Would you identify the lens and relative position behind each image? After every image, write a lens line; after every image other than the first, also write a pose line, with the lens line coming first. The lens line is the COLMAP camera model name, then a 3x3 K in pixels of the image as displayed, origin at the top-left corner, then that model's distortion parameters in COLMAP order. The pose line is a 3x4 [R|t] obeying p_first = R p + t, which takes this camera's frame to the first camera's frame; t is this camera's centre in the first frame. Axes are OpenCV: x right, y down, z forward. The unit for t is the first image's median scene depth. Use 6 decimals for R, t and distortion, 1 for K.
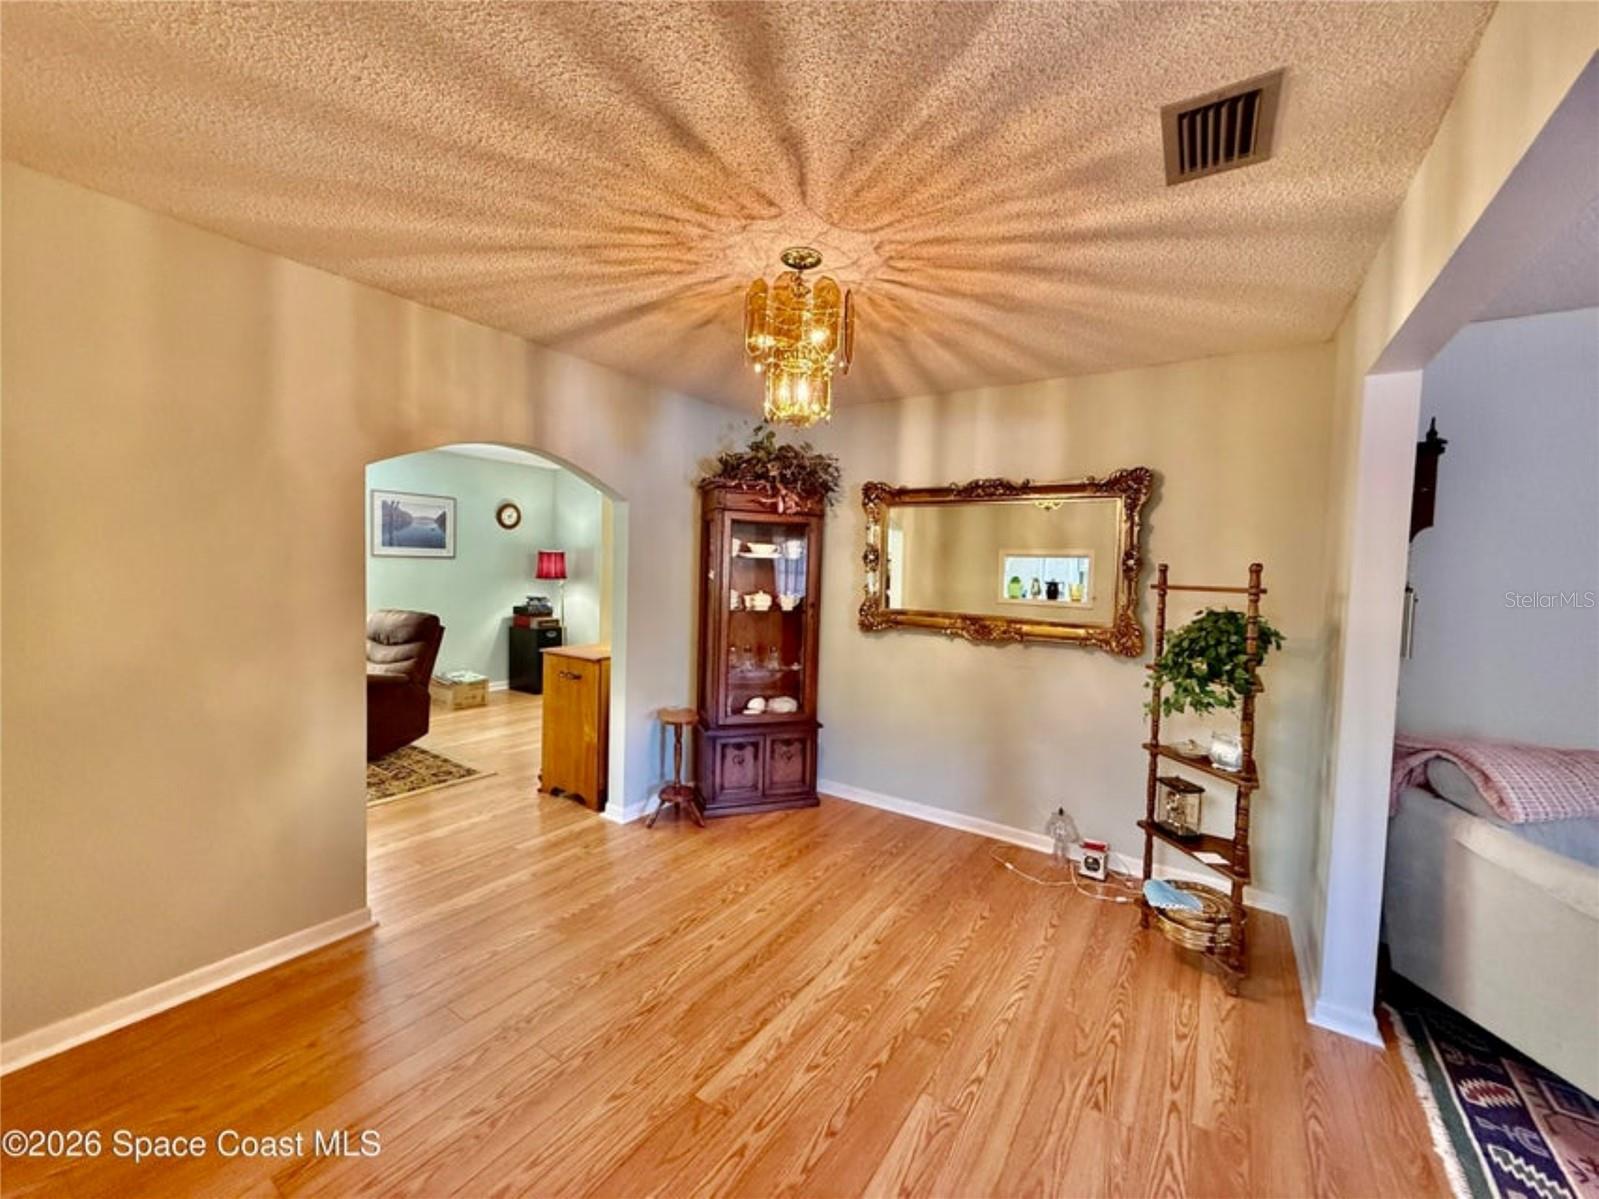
lens RADIAL K [[635.6, 0, 791.1], [0, 635.6, 595.6], [0, 0, 1]] dist [-0.001803, 0.000632]
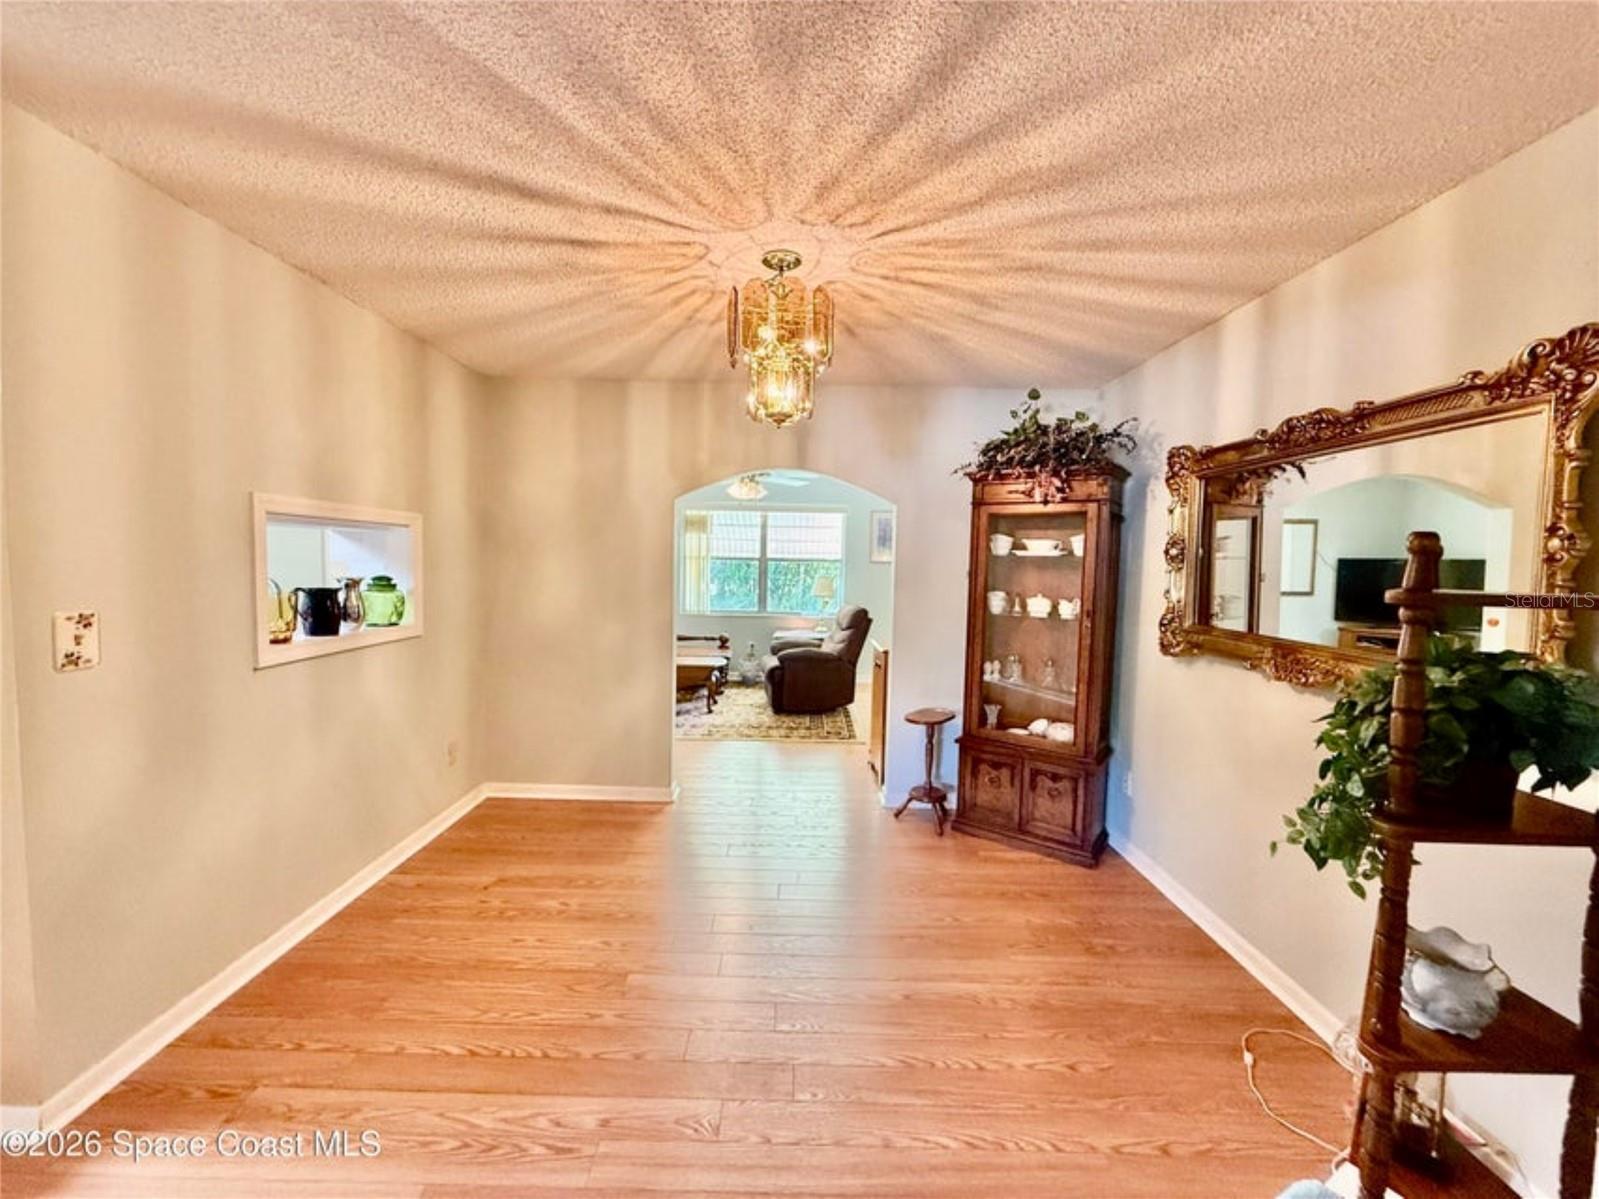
lens RADIAL K [[635.6, 0, 794.3], [0, 635.6, 595.5], [0, 0, 1]] dist [-0.001803, 0.000632]
pose [[0.559355, 0.029175, -0.828415, 0.520505], [-0.043190, 0.999049, 0.006022, 0.004214], [0.827803, 0.032411, 0.560083, 0.262636]]
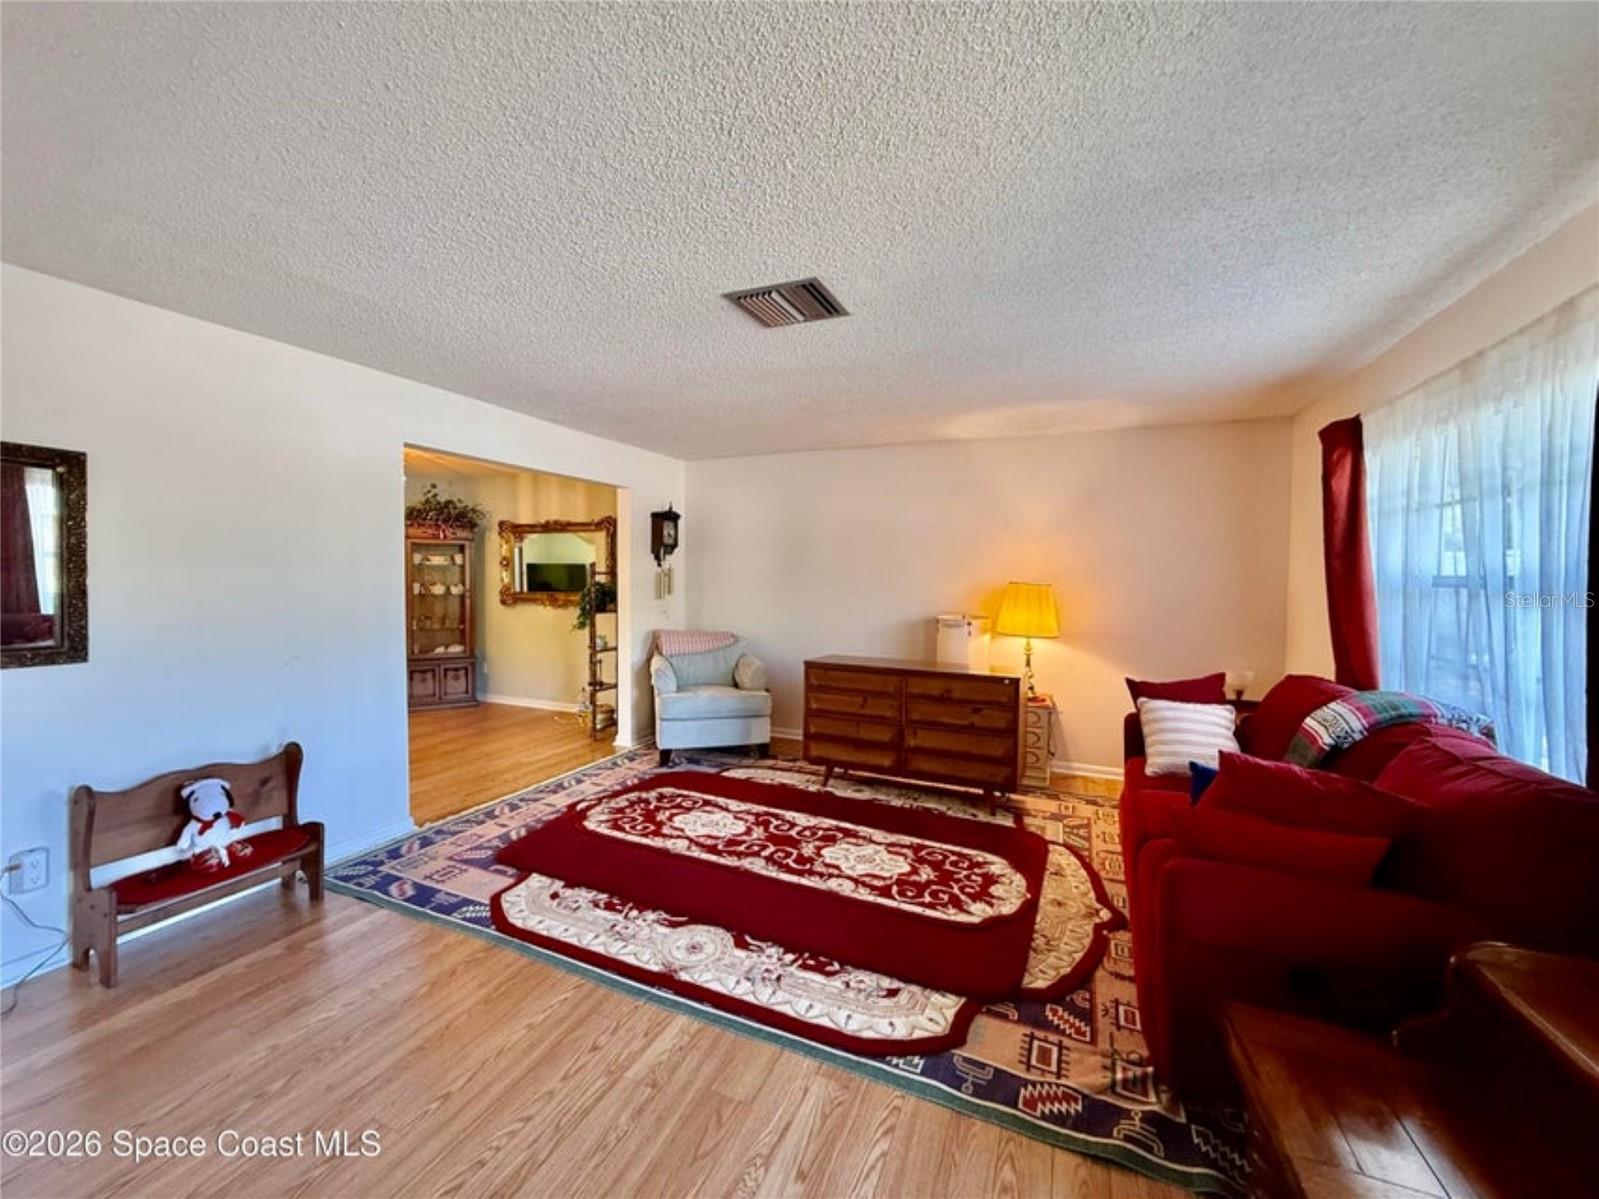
lens RADIAL K [[635.6, 0, 795.1], [0, 635.6, 603.1], [0, 0, 1]] dist [-0.001803, 0.000632]
pose [[0.983197, -0.032117, 0.179698, 0.646508], [0.031651, 0.999484, 0.005460, 0.073384], [-0.179780, 0.000319, 0.983707, -0.950775]]
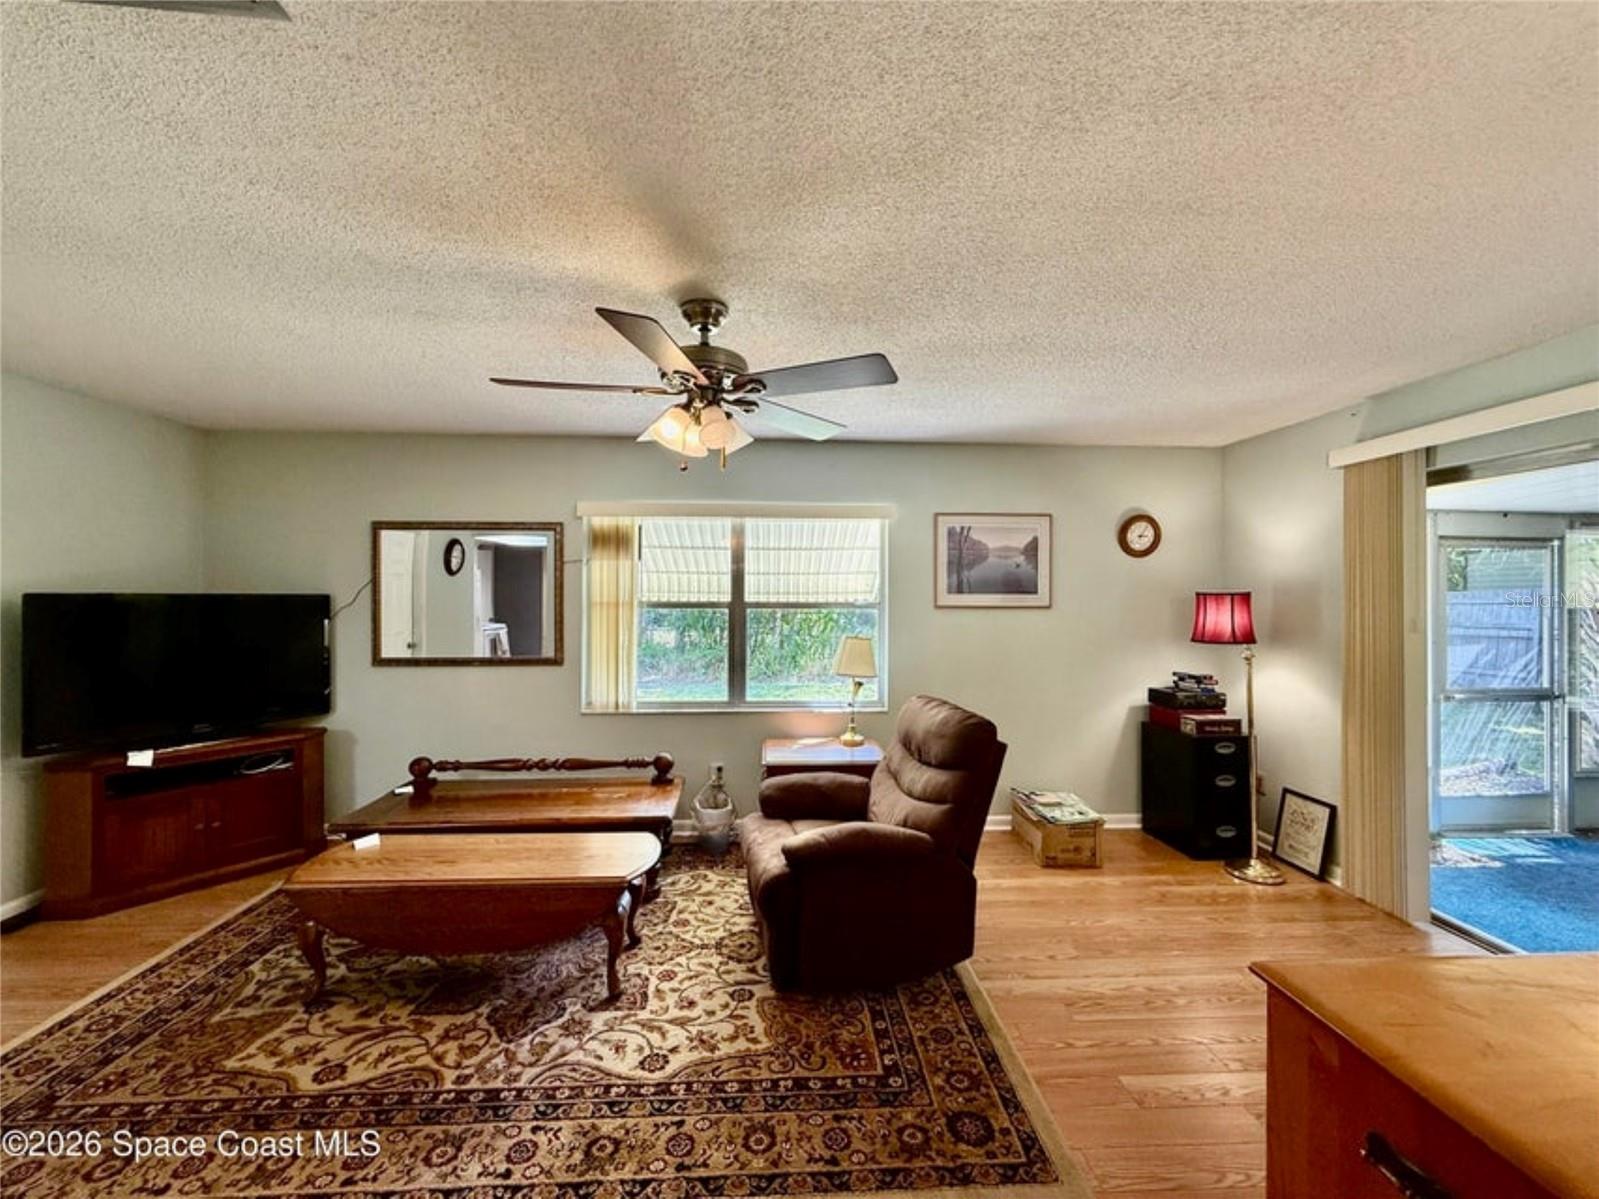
lens RADIAL K [[635.6, 0, 794.6], [0, 635.6, 598.1], [0, 0, 1]] dist [-0.001803, 0.000632]
pose [[0.603613, -0.033315, -0.796581, -0.324455], [-0.022421, 0.998022, -0.058730, -0.047308], [0.796962, 0.053310, 0.601672, 0.753274]]
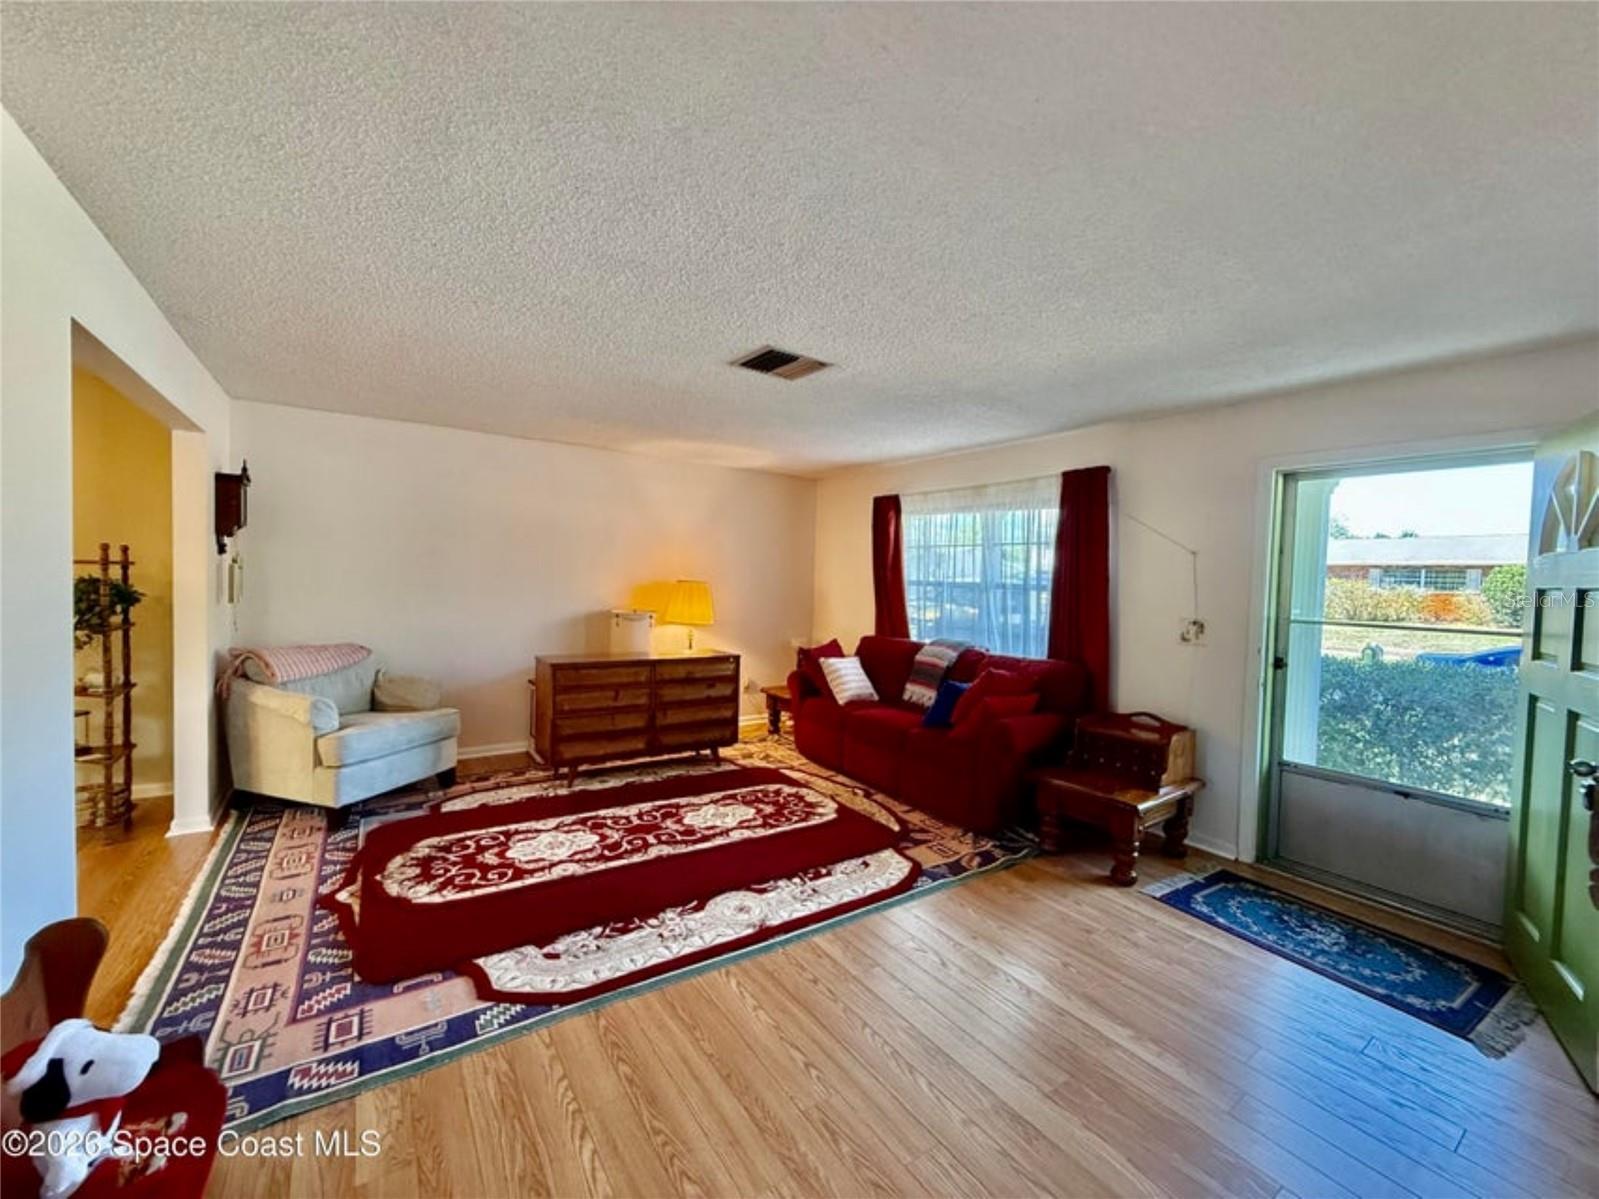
lens RADIAL K [[635.6, 0, 792.6], [0, 635.6, 598.3], [0, 0, 1]] dist [-0.001803, 0.000632]
pose [[0.370776, -0.054475, 0.927123, -0.021179], [0.026813, 0.998490, 0.047945, 0.028882], [-0.928335, 0.007082, 0.371676, -0.611247]]
